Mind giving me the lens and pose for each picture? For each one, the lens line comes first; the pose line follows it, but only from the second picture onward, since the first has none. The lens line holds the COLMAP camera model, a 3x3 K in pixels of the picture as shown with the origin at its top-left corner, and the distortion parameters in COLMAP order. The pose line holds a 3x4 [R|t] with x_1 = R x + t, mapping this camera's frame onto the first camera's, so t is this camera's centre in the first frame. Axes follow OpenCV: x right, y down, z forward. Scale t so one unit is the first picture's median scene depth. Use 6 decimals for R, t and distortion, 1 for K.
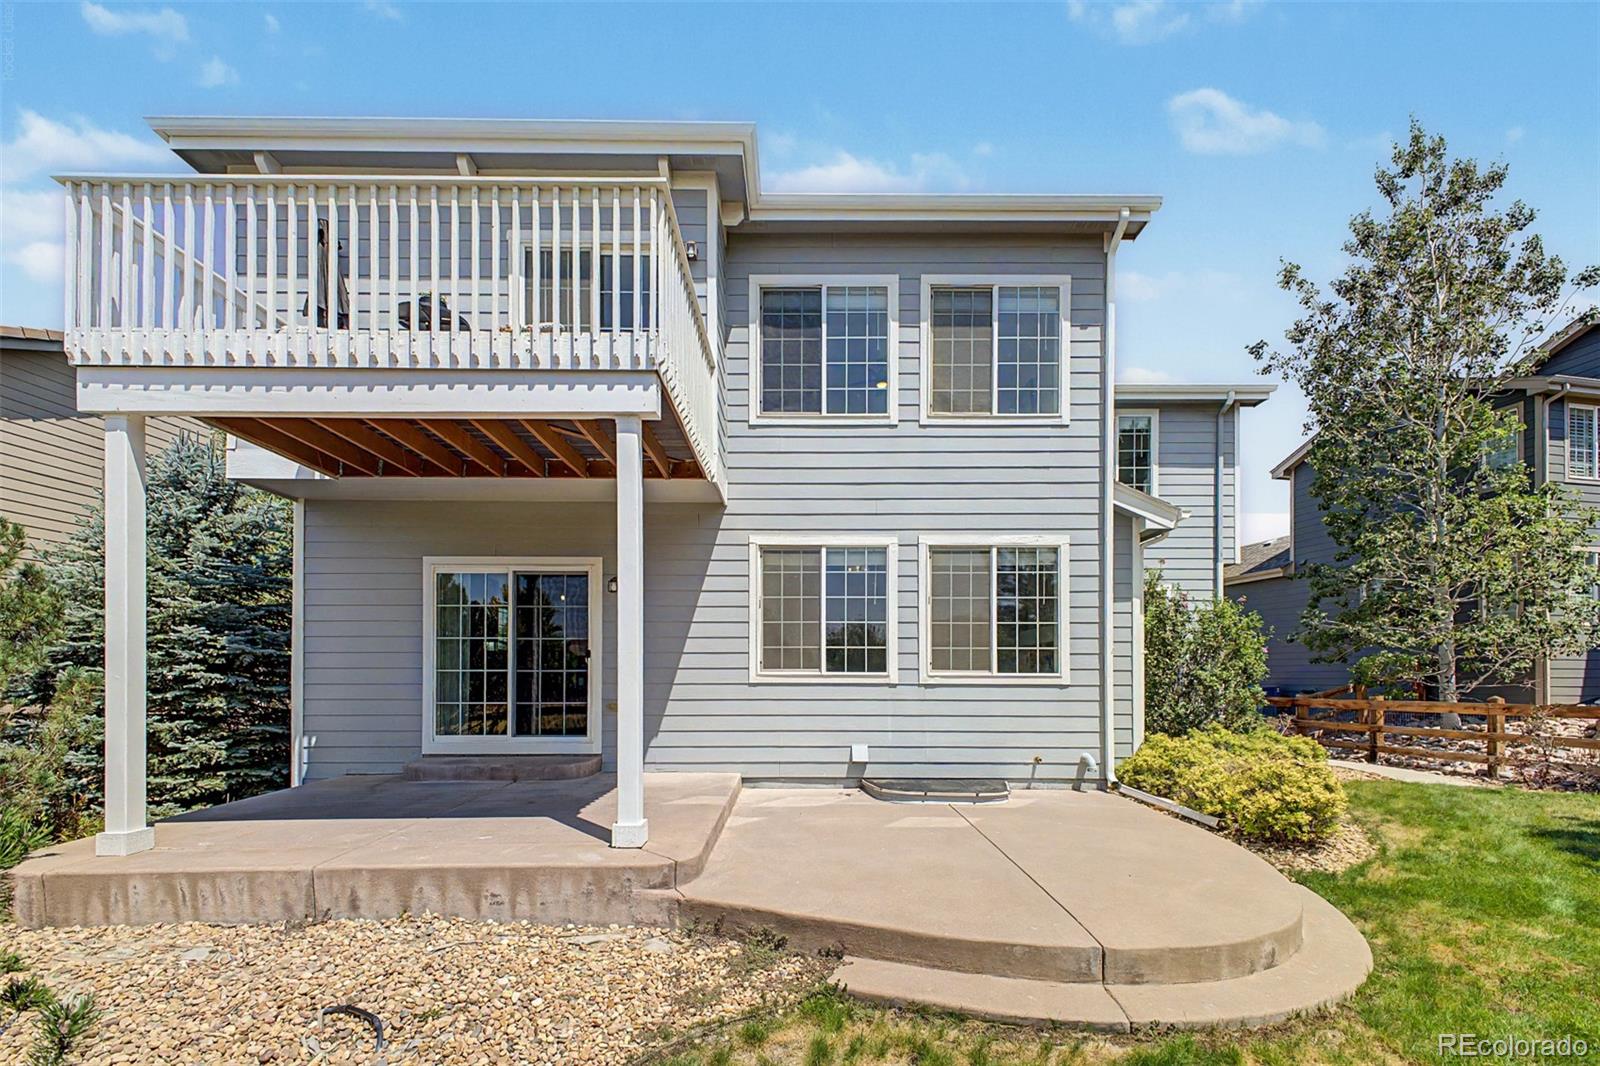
lens RADIAL K [[670.5, 0, 800.0], [0, 670.5, 533.0], [0, 0, 1]] dist [0.001577, -0.000065]
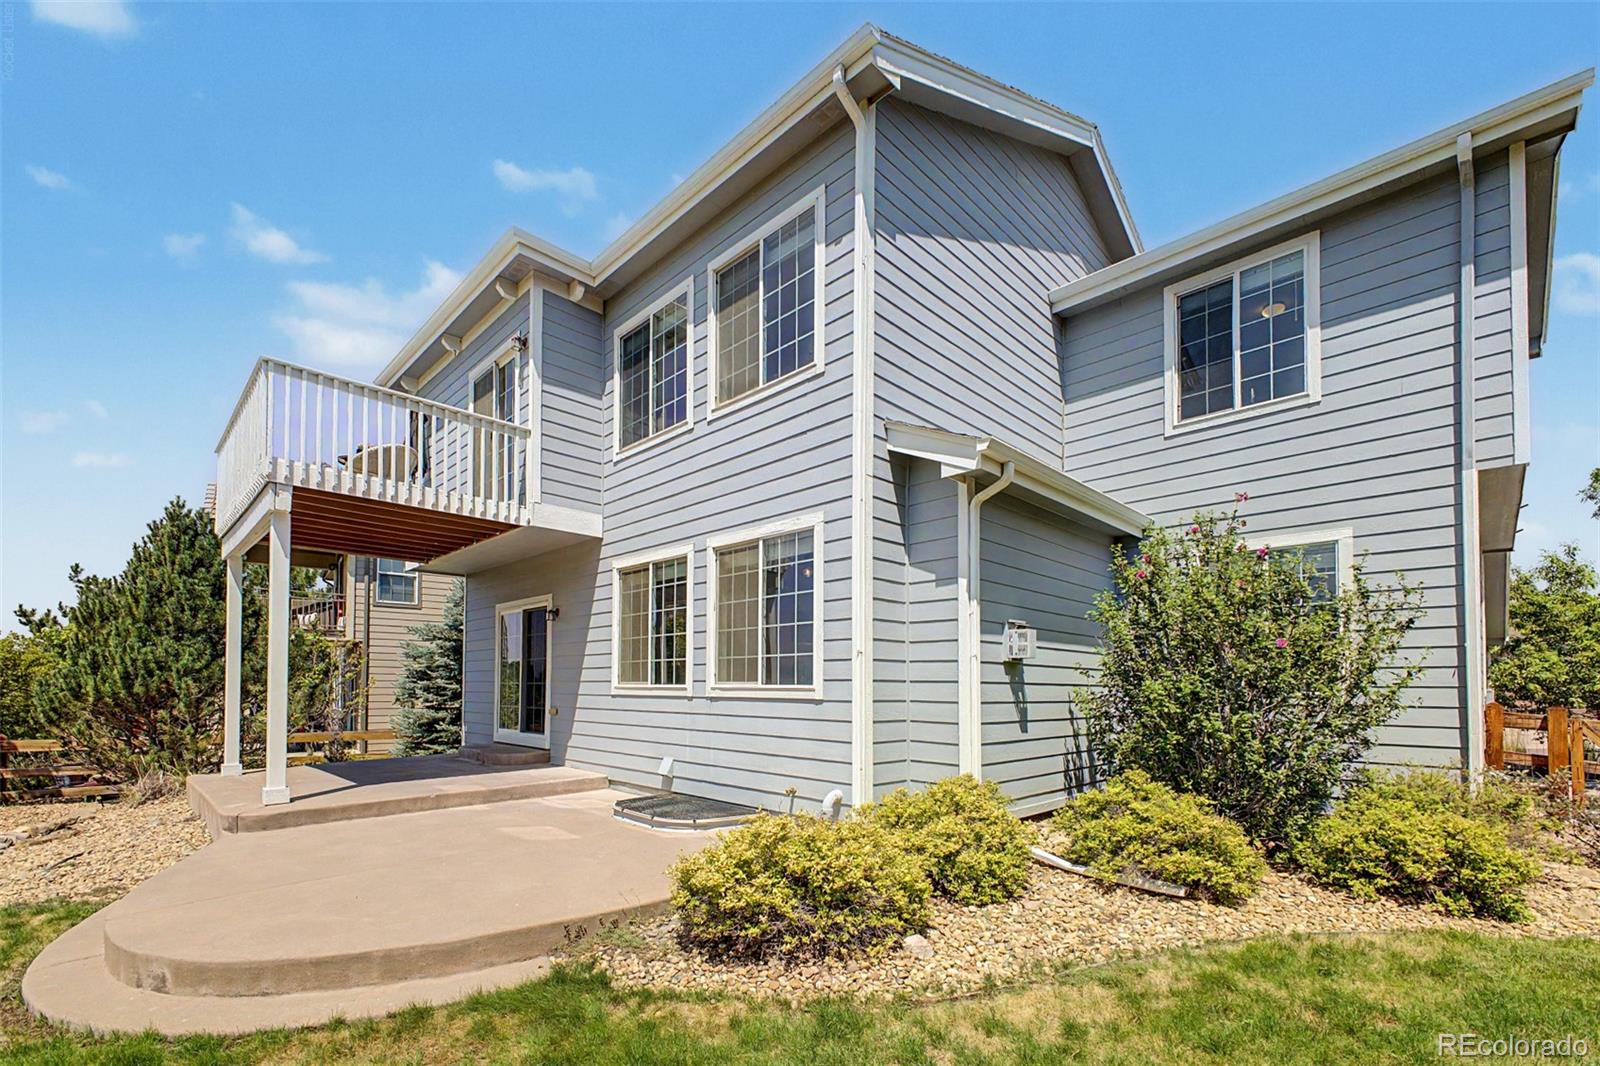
lens RADIAL K [[670.5, 0, 800.0], [0, 670.5, 533.0], [0, 0, 1]] dist [0.001577, -0.000065]
pose [[0.708070, -0.155868, -0.688724, 0.913781], [0.144806, 0.986657, -0.074422, 0.083749], [0.691135, -0.047035, 0.721194, 0.405982]]
